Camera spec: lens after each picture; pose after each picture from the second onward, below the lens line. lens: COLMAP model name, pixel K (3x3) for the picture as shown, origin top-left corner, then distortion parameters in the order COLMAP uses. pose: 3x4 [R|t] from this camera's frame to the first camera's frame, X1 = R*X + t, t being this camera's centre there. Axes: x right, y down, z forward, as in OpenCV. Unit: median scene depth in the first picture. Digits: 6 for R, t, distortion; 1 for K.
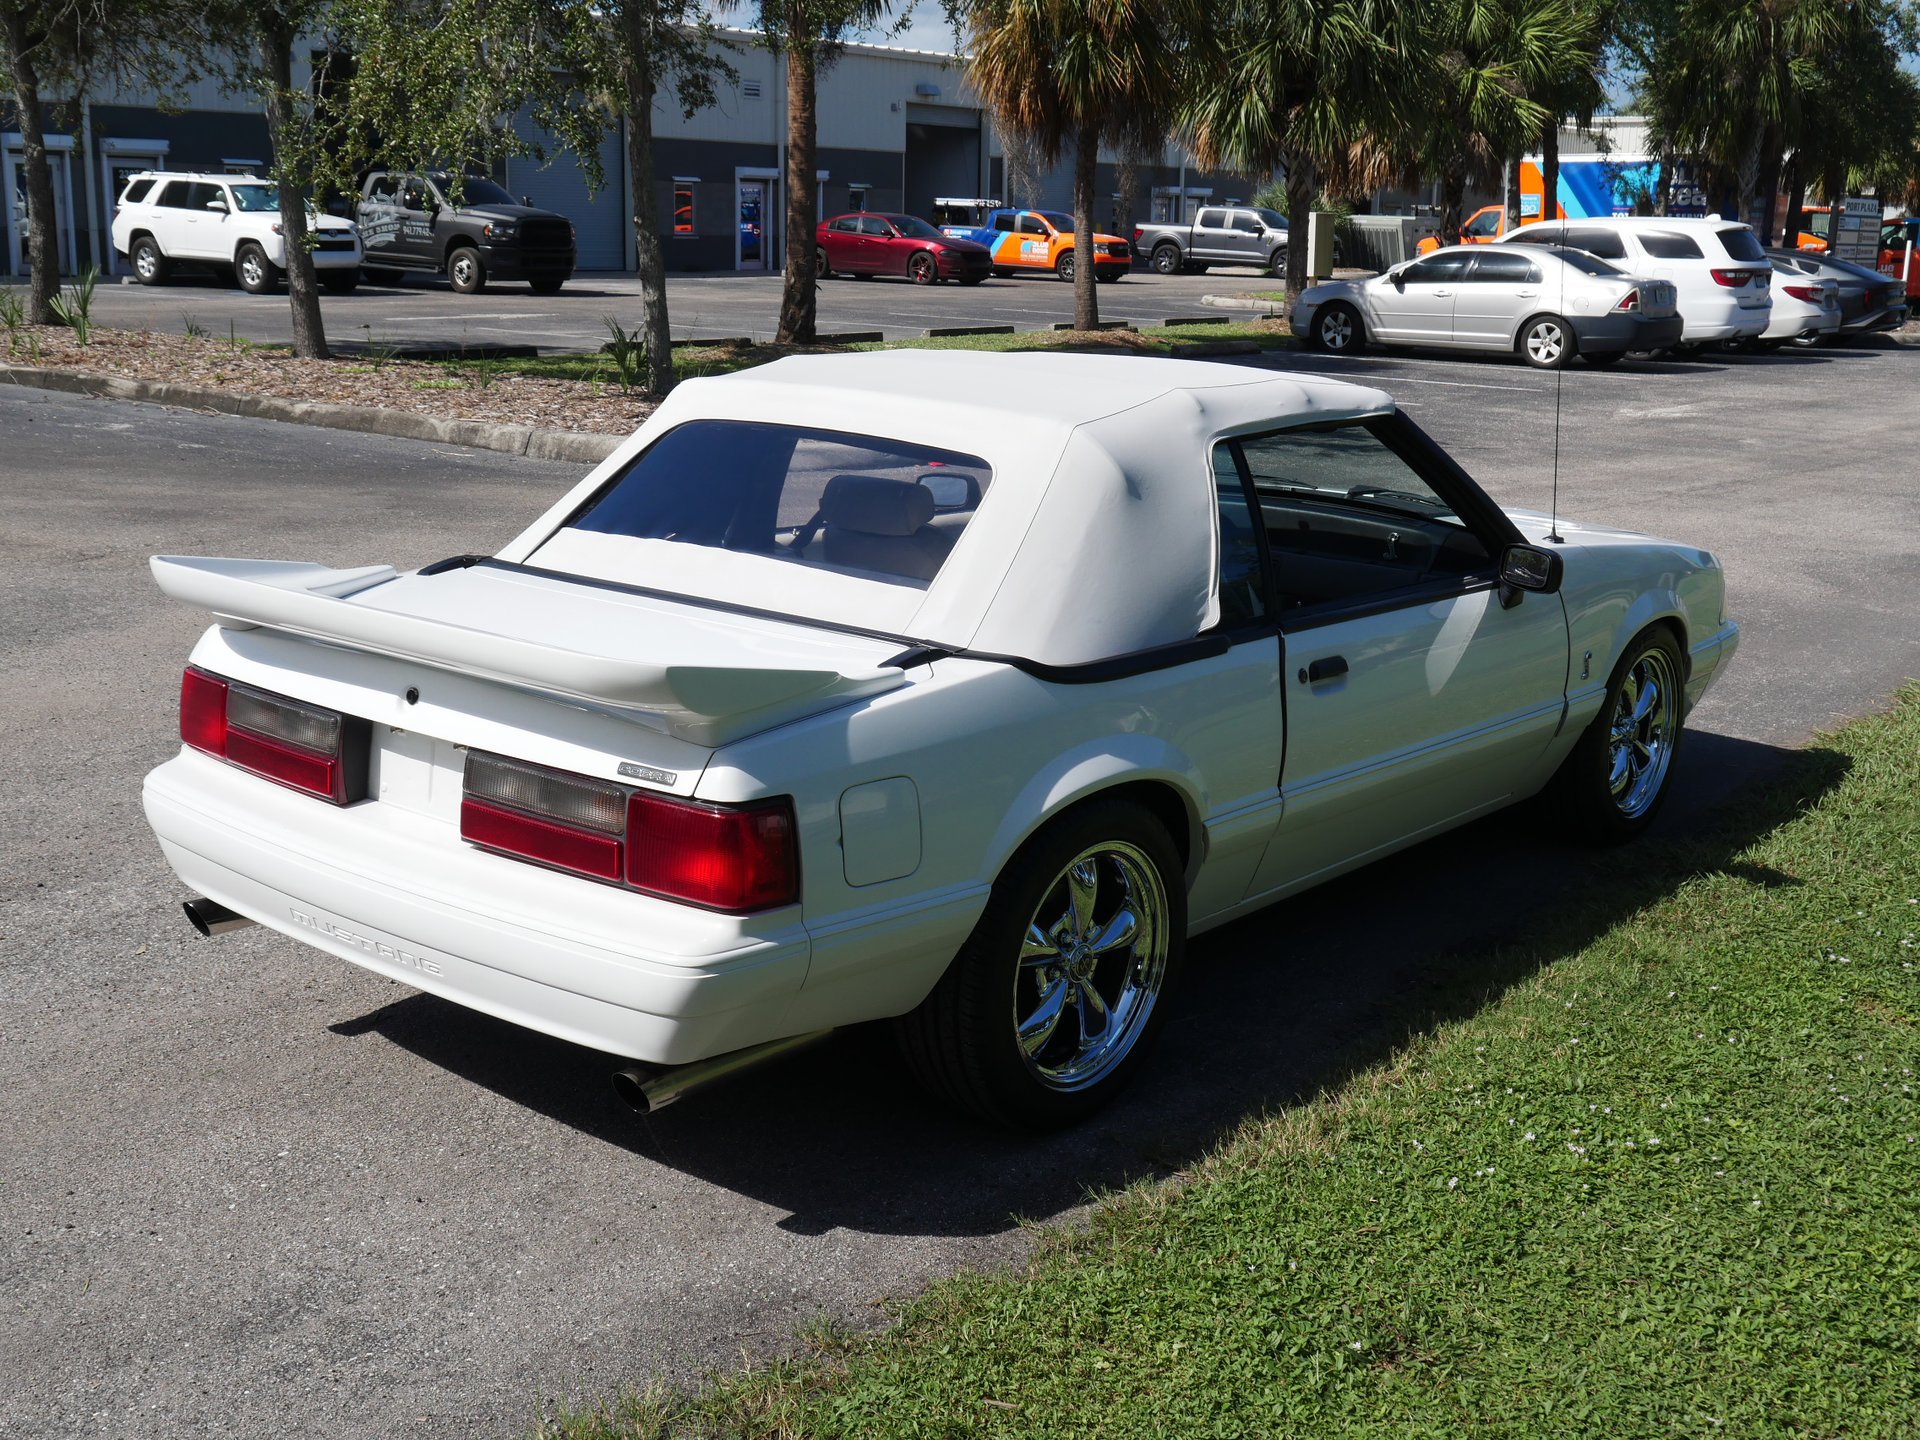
lens RADIAL K [[2156.1, 0, 960.0], [0, 2156.1, 720.0], [0, 0, 1]] dist [-0.003861, -0.015158]
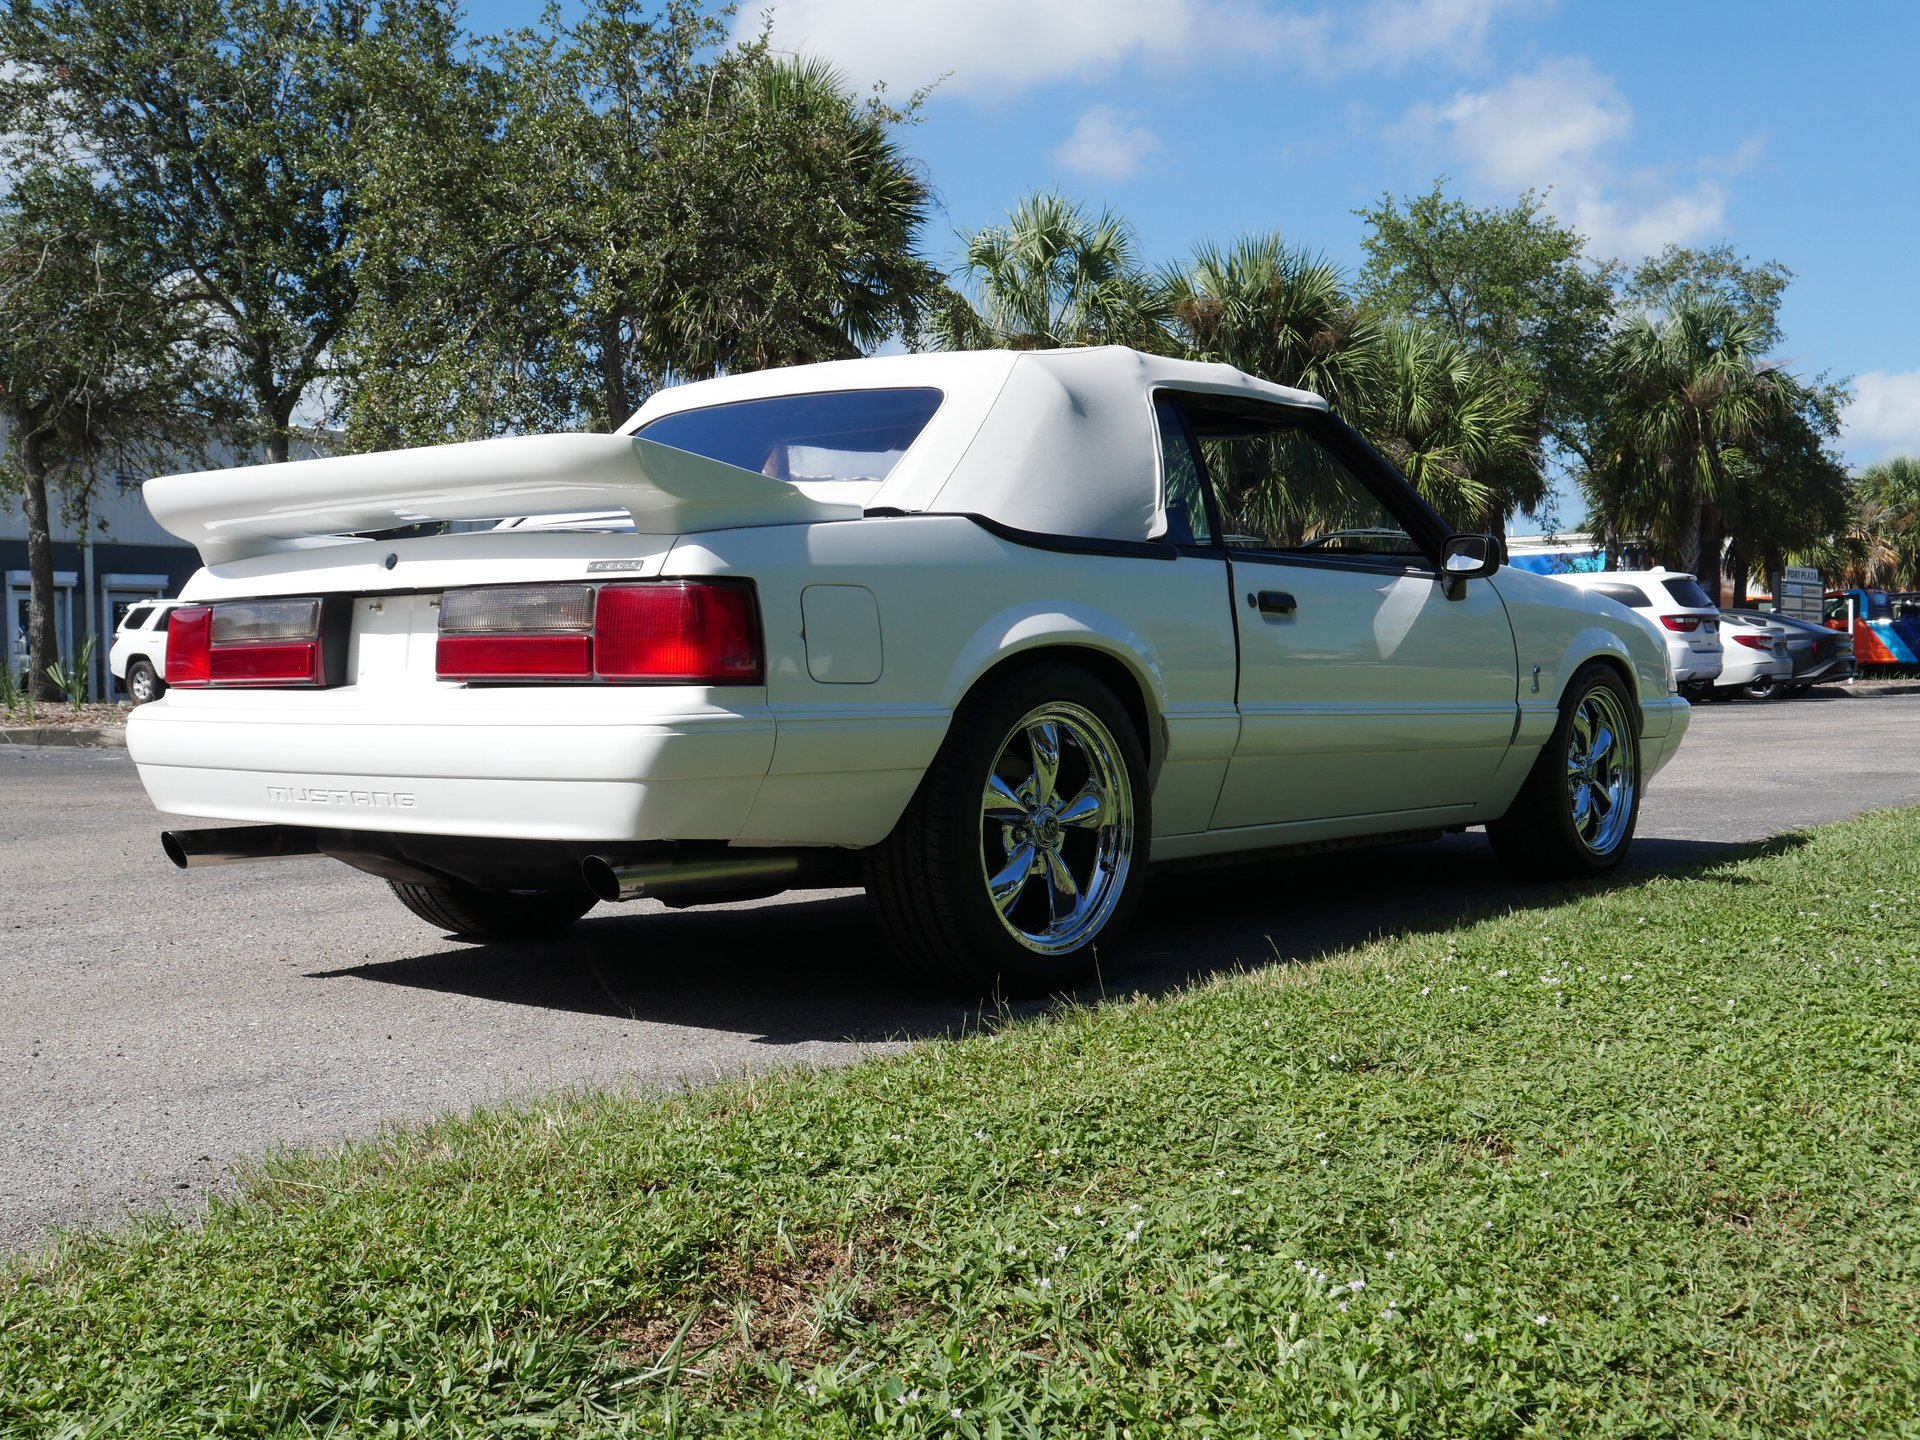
lens RADIAL K [[2156.1, 0, 960.0], [0, 2156.1, 720.0], [0, 0, 1]] dist [-0.003861, -0.015158]
pose [[0.999310, -0.035875, 0.009621, 0.004853], [0.037091, 0.977441, -0.207928, 0.181235], [-0.001944, 0.208142, 0.978097, -0.002016]]
